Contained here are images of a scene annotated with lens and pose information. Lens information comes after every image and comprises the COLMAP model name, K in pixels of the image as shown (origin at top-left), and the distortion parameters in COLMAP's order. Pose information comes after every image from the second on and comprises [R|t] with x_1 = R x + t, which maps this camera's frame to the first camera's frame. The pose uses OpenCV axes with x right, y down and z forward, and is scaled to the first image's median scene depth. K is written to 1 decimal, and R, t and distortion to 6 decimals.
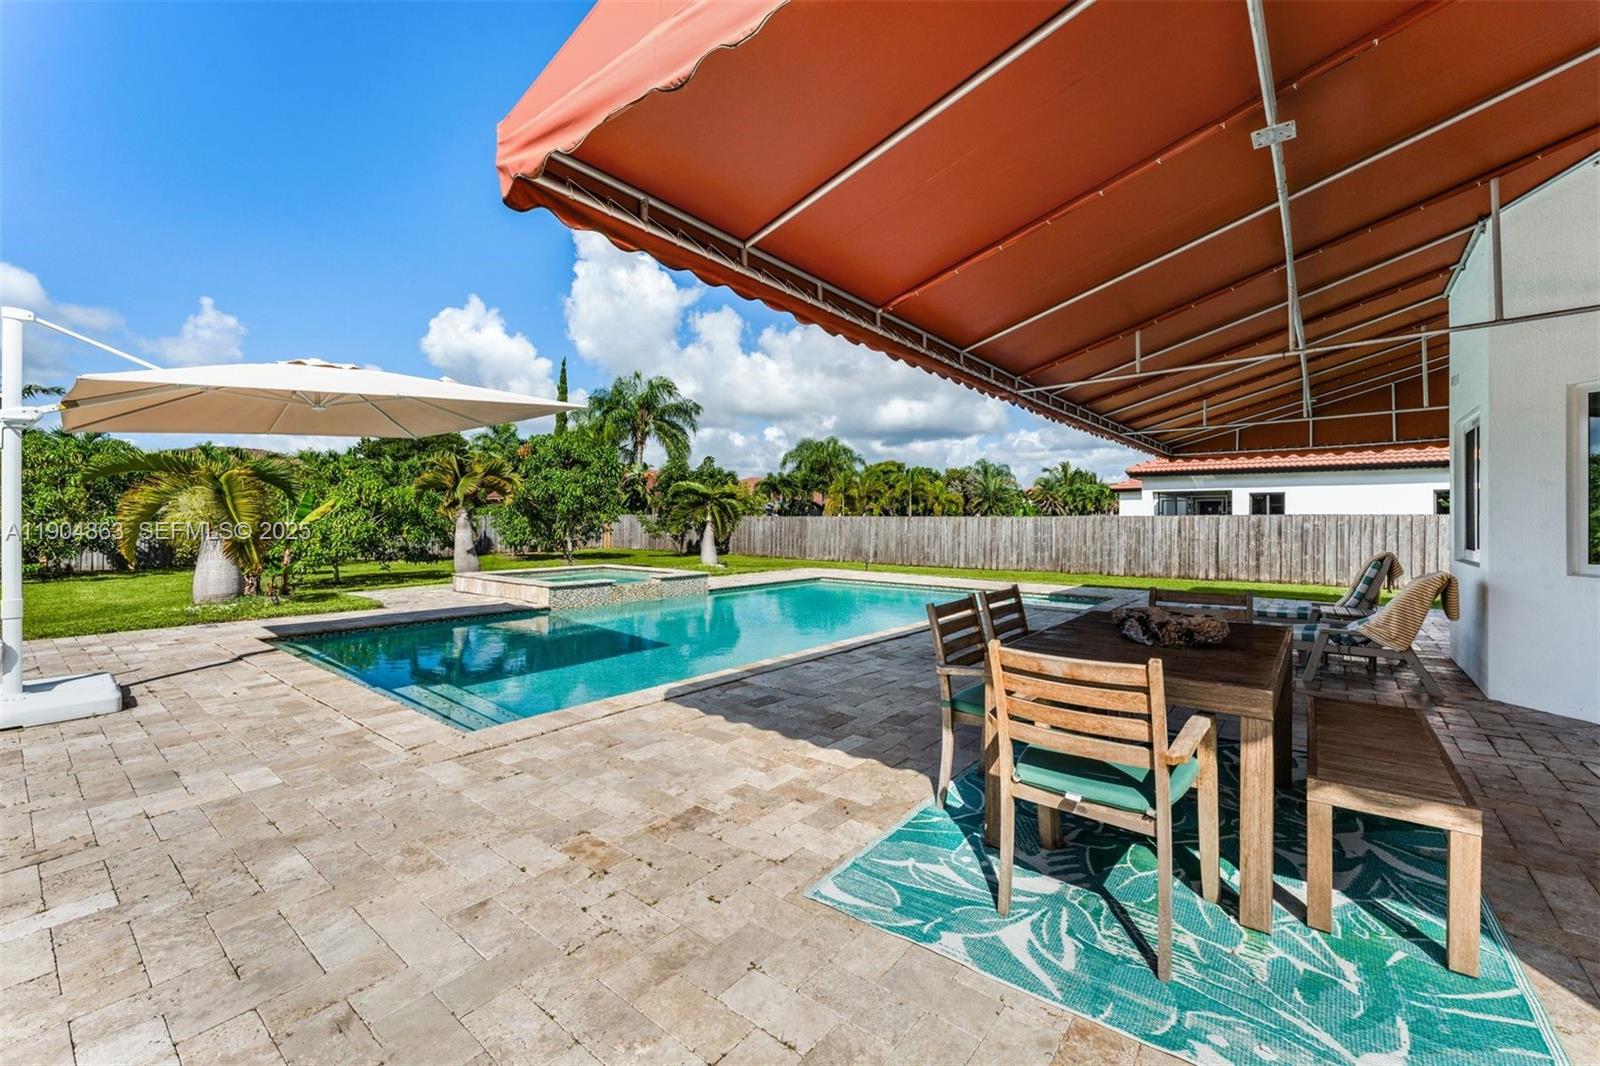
lens RADIAL K [[650.9, 0, 800.2], [0, 650.9, 515.9], [0, 0, 1]] dist [0.001153, -0.000089]
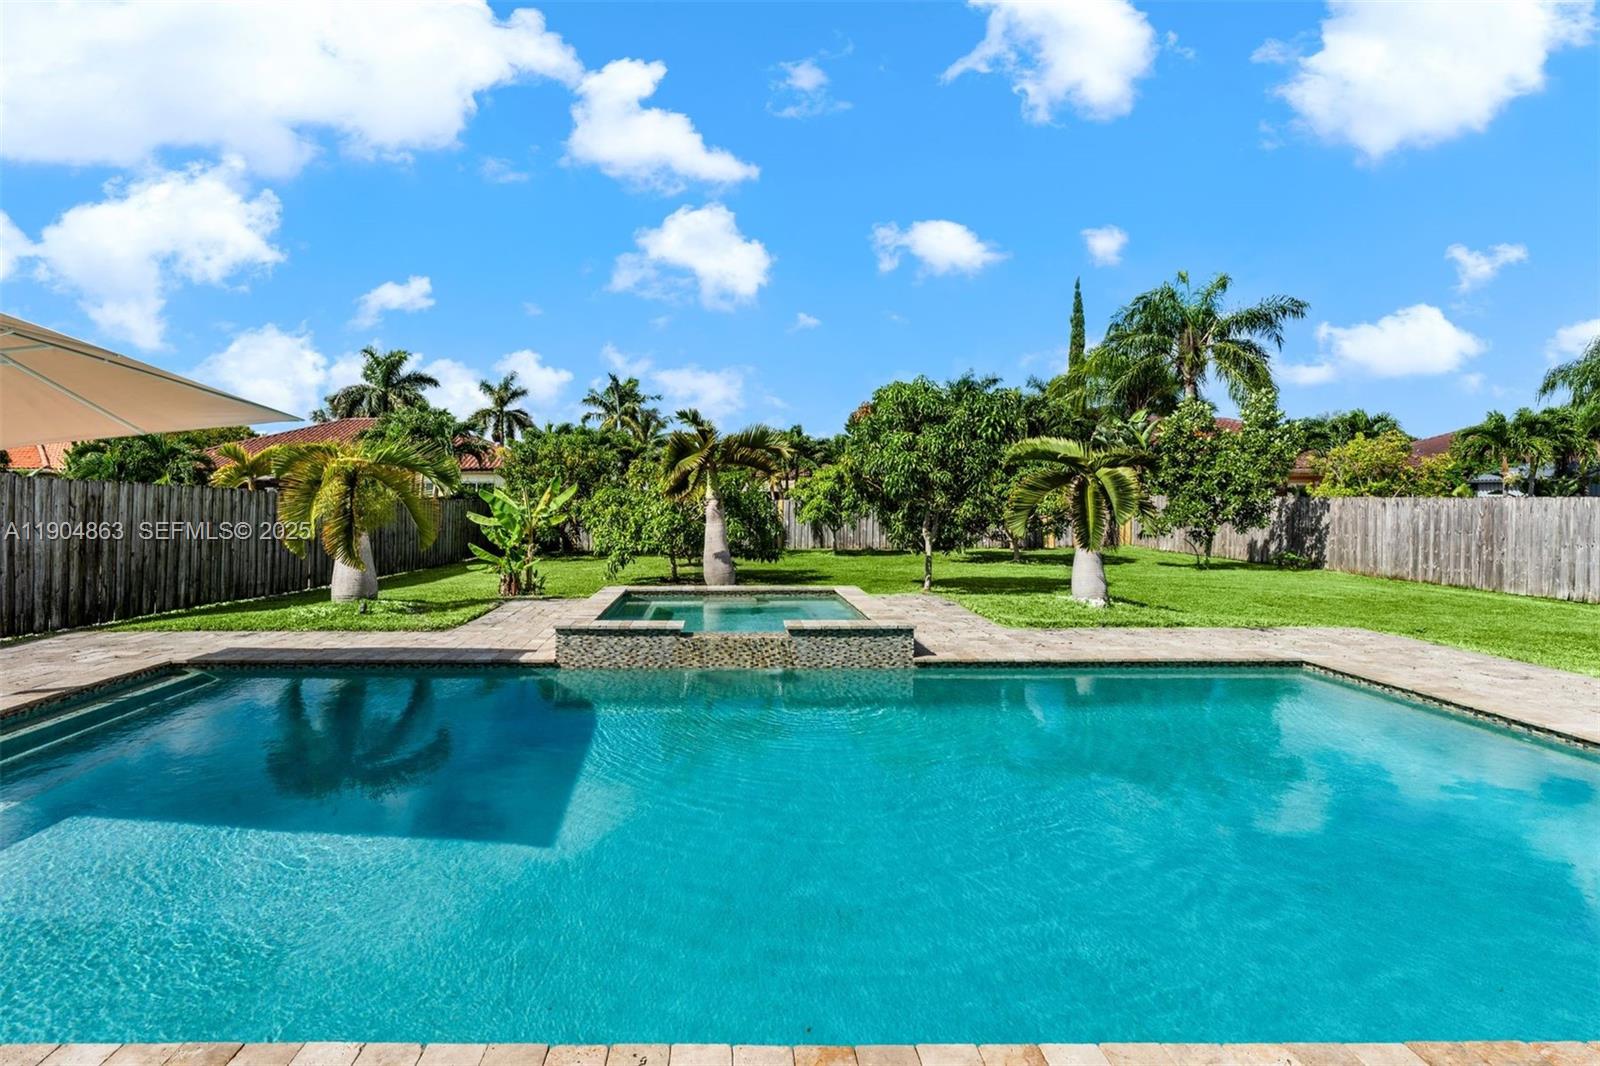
lens RADIAL K [[766.5, 0, 800.1], [0, 766.5, 496.7], [0, 0, 1]] dist [-0.023624, -0.000222]
pose [[0.619348, -0.006660, -0.785089, 0.116325], [0.009185, 0.999957, -0.001236, -0.003616], [0.785063, -0.006445, 0.619382, 0.278663]]
